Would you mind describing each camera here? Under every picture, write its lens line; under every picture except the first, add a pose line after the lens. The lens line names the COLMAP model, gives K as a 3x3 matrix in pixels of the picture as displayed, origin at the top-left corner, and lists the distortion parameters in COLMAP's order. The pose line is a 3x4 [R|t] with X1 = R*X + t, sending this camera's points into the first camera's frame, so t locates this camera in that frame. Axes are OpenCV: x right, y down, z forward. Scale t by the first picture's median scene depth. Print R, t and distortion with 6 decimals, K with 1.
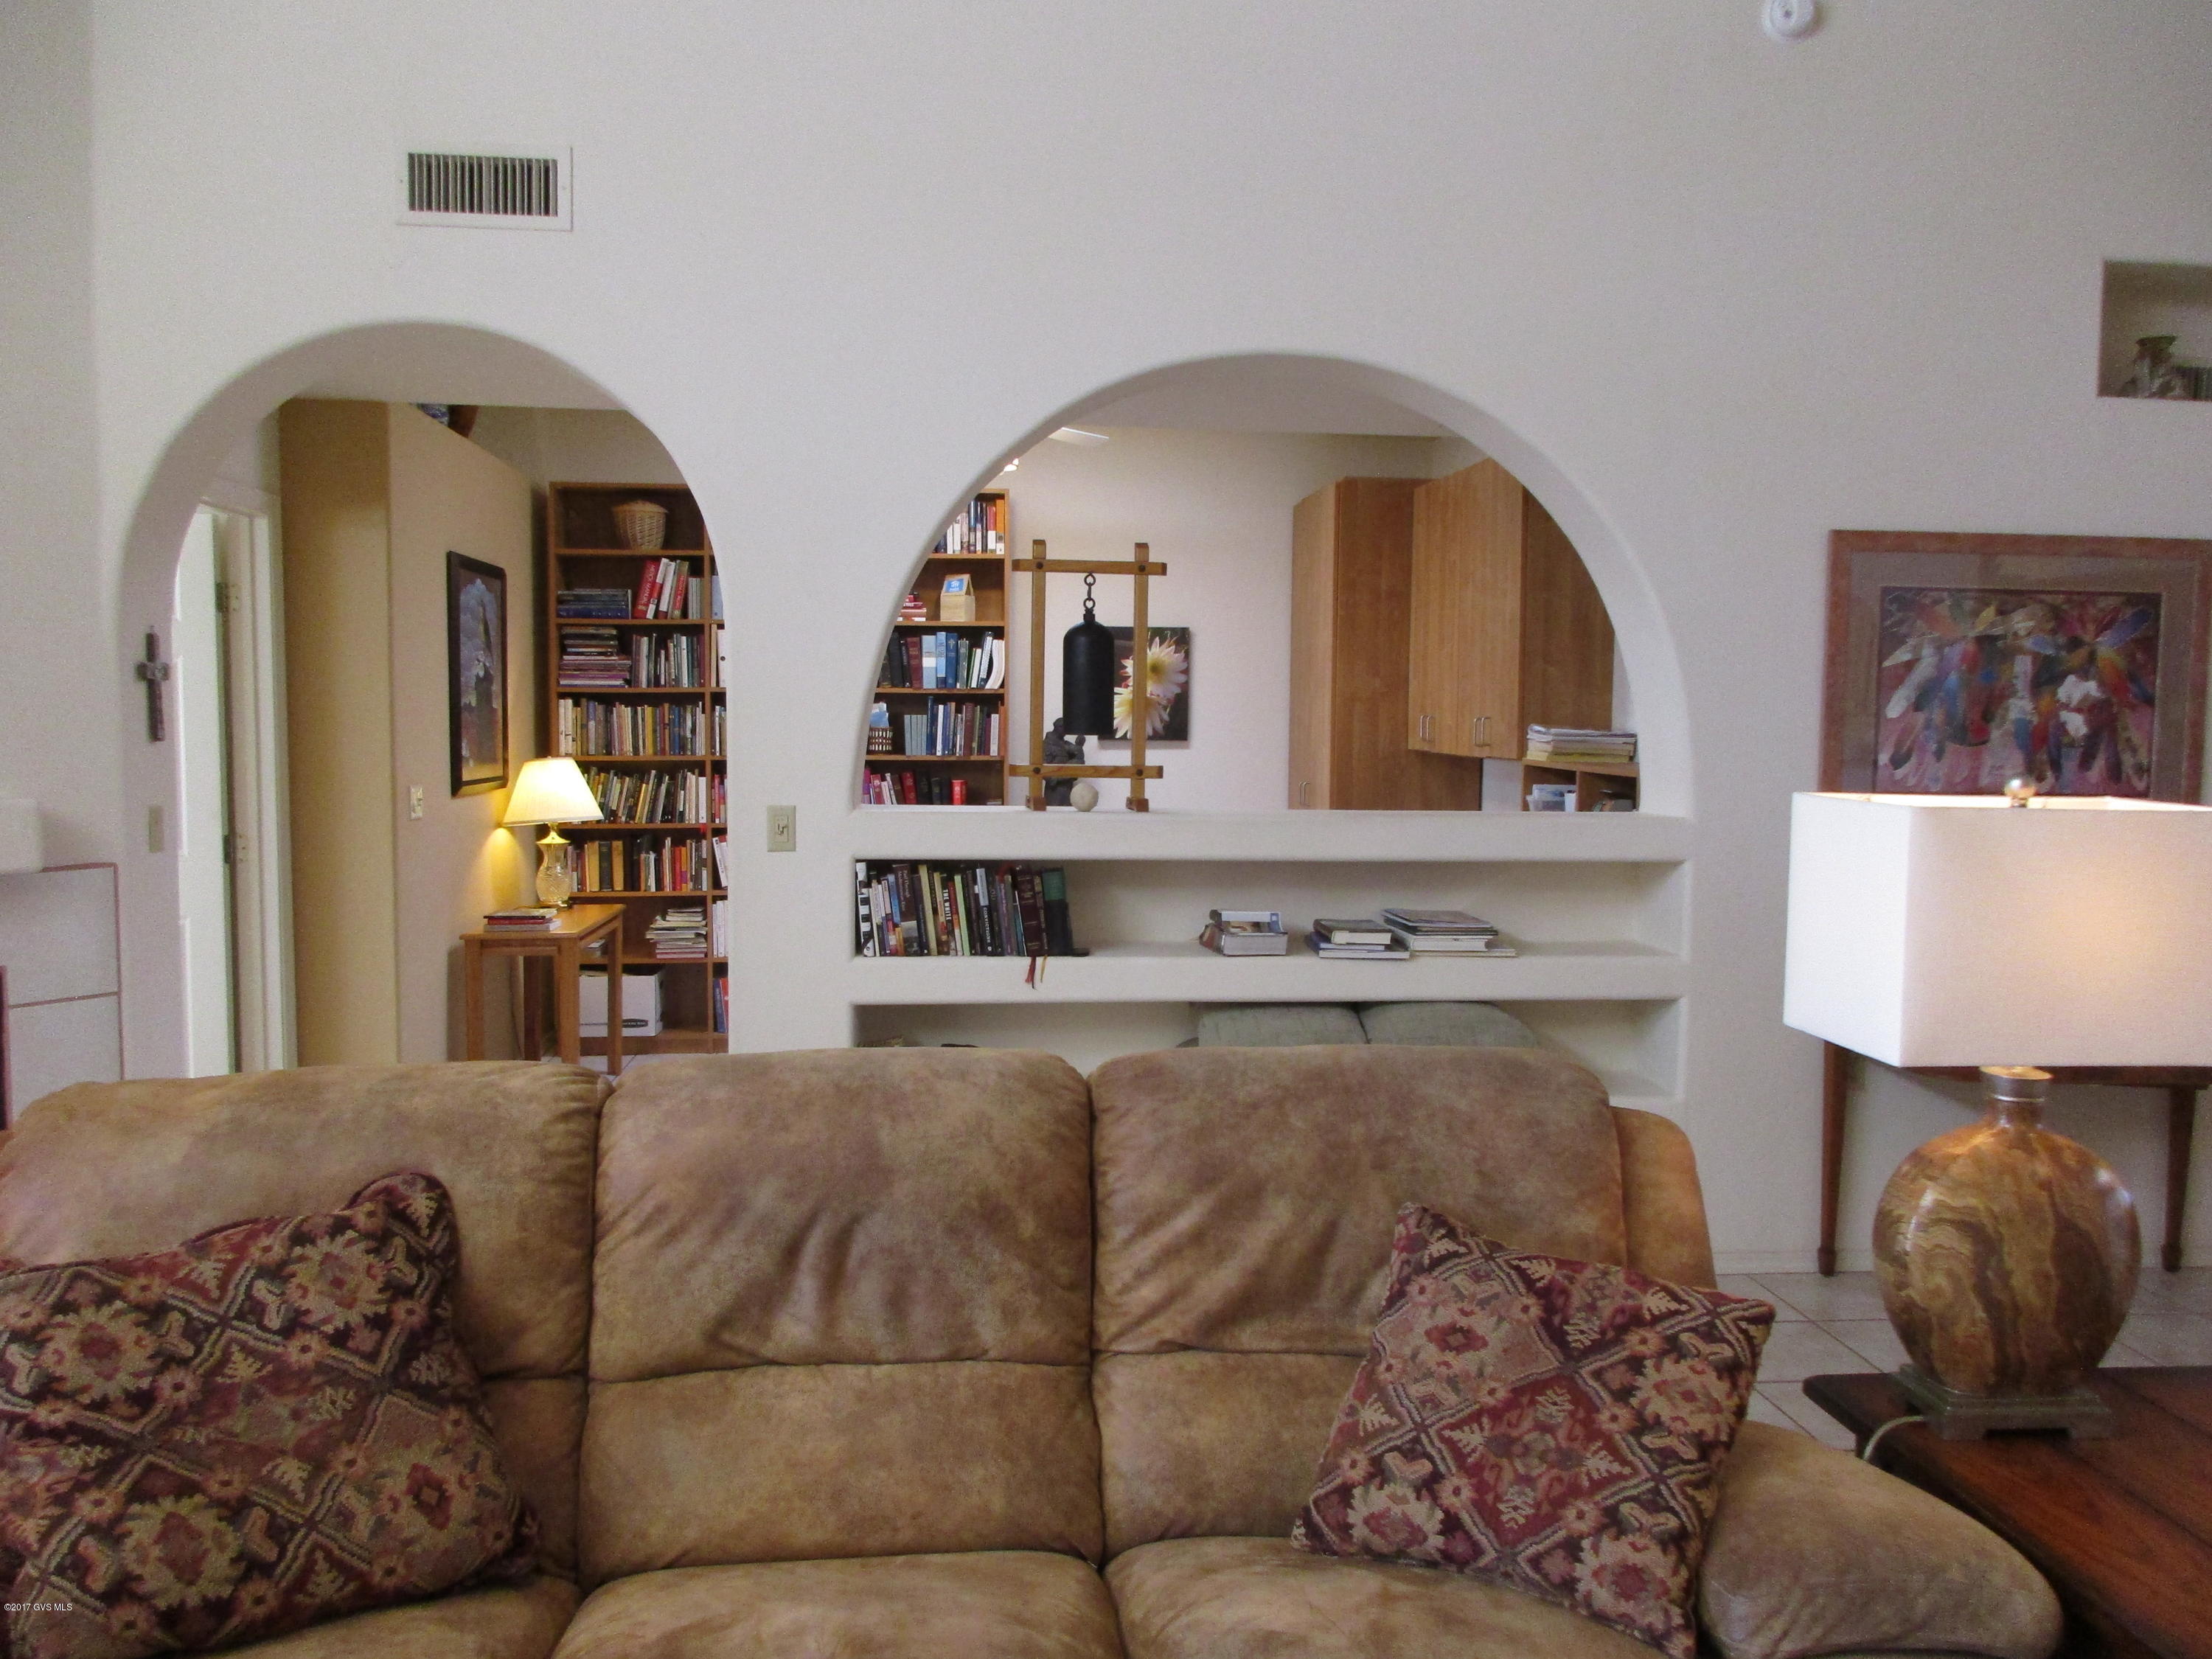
lens RADIAL K [[1608.7, 0, 1107.1], [0, 1608.7, 830.2], [0, 0, 1]] dist [-0.059489, 0.017911]
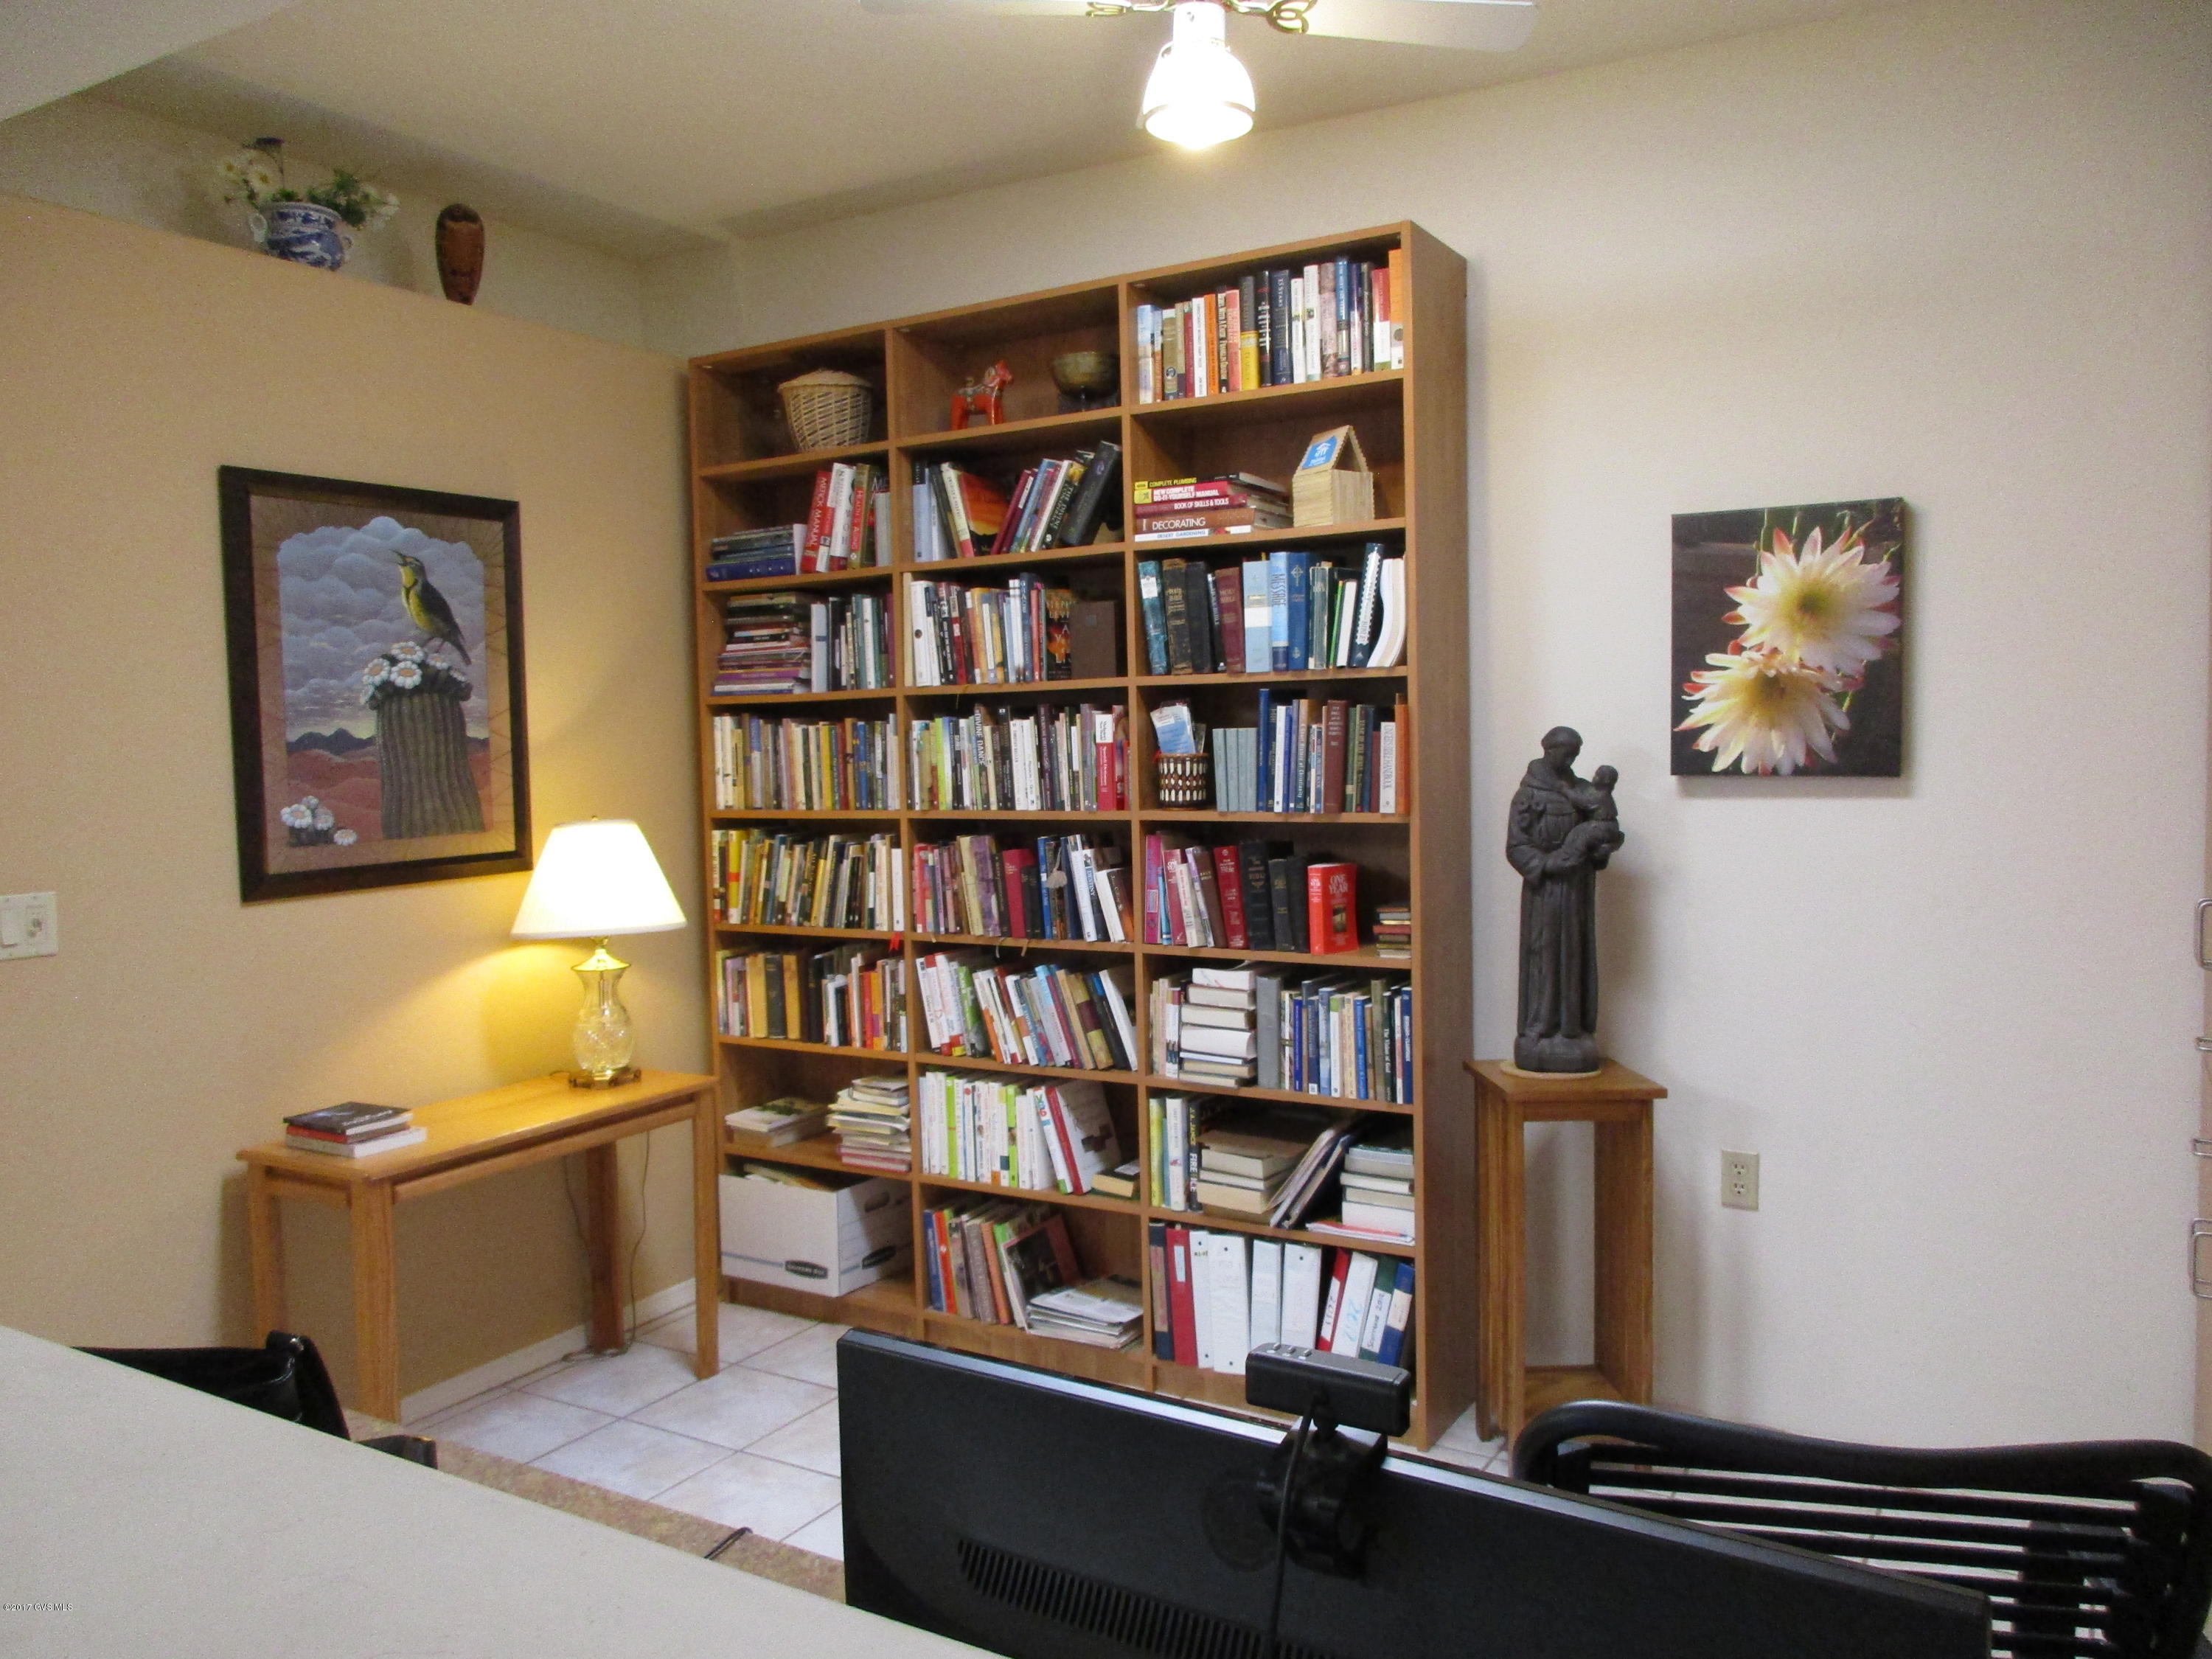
lens RADIAL K [[1608.7, 0, 1102.9], [0, 1608.7, 823.8], [0, 0, 1]] dist [-0.059489, 0.017911]
pose [[0.808366, 0.011329, -0.588571, 0.132669], [-0.014642, 0.999892, -0.000864, -0.042429], [0.588498, 0.009316, 0.808445, 0.589965]]
